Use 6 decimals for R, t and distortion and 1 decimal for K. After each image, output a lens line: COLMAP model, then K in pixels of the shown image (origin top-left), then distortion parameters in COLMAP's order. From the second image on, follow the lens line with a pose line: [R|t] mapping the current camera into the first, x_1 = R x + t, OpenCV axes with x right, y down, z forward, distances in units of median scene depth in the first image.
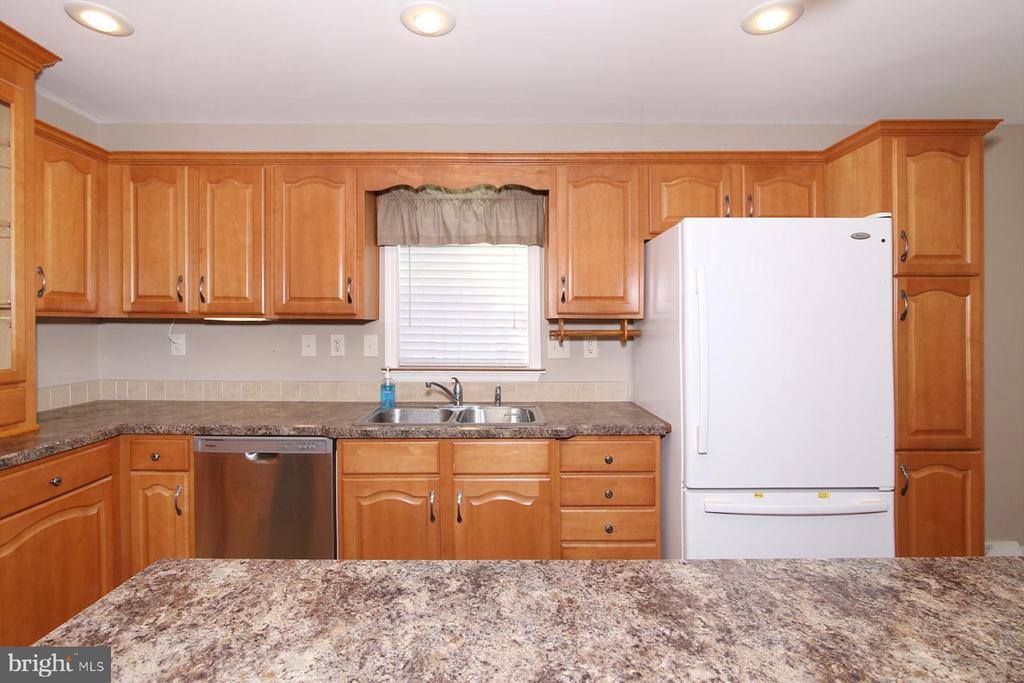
lens RADIAL K [[495.9, 0, 478.1], [0, 495.9, 327.4], [0, 0, 1]] dist [0.005161, -0.000083]
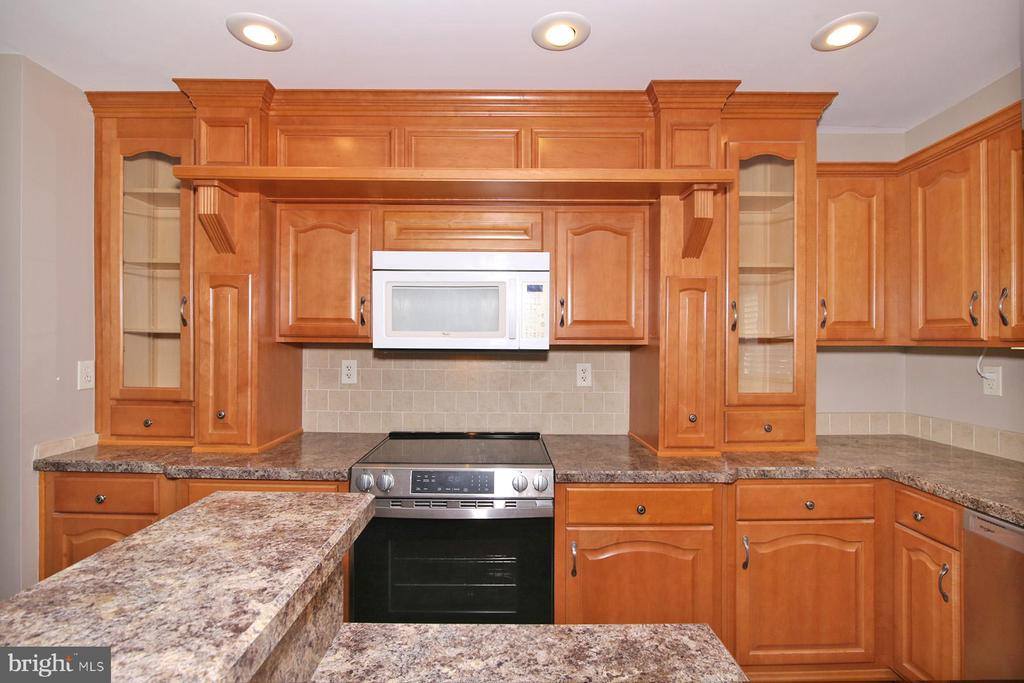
lens RADIAL K [[476.5, 0, 520.9], [0, 476.5, 346.4], [0, 0, 1]] dist [-0.026011, 0.003834]
pose [[0.028327, 0.007444, -0.999571, 0.105110], [-0.002611, 0.999969, 0.007373, -0.025733], [0.999595, 0.002401, 0.028346, 0.313624]]
